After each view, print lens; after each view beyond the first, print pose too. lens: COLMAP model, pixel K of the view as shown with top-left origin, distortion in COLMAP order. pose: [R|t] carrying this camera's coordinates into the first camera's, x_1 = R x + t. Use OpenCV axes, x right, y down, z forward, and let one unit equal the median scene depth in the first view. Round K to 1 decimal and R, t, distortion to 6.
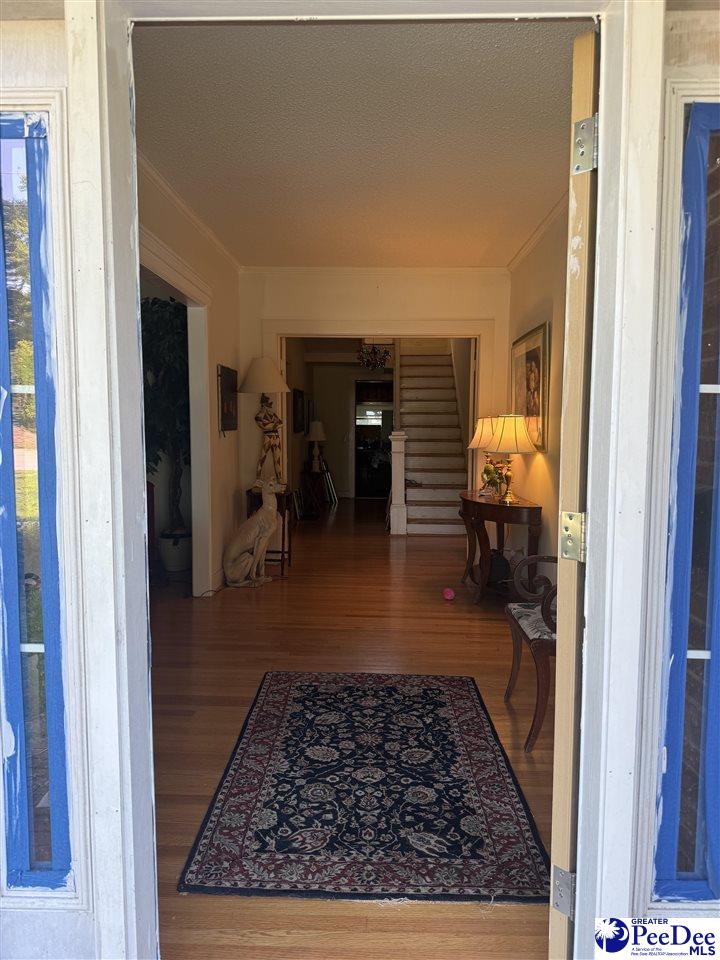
lens RADIAL K [[680.8, 0, 360.7], [0, 680.8, 483.8], [0, 0, 1]] dist [0.018890, -0.020276]
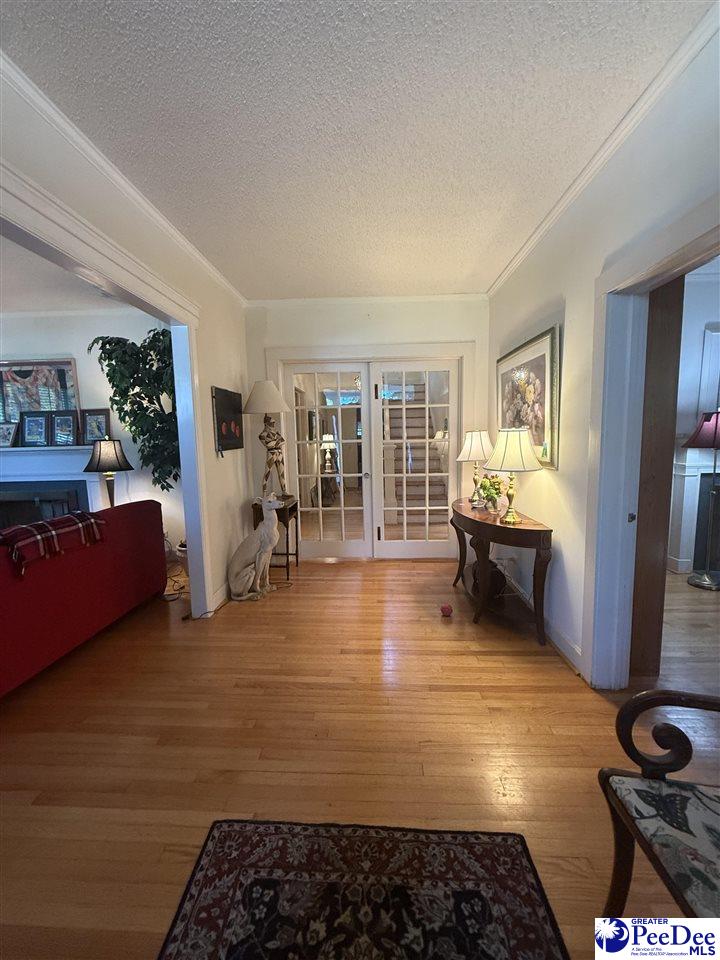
lens RADIAL K [[383.0, 0, 357.6], [0, 383.0, 472.5], [0, 0, 1]] dist [0.001193, 0.000244]
pose [[0.999530, -0.023147, -0.020123, 0.014663], [0.023532, 0.999540, 0.019133, -0.053080], [0.019671, -0.019597, 0.999614, 0.436295]]
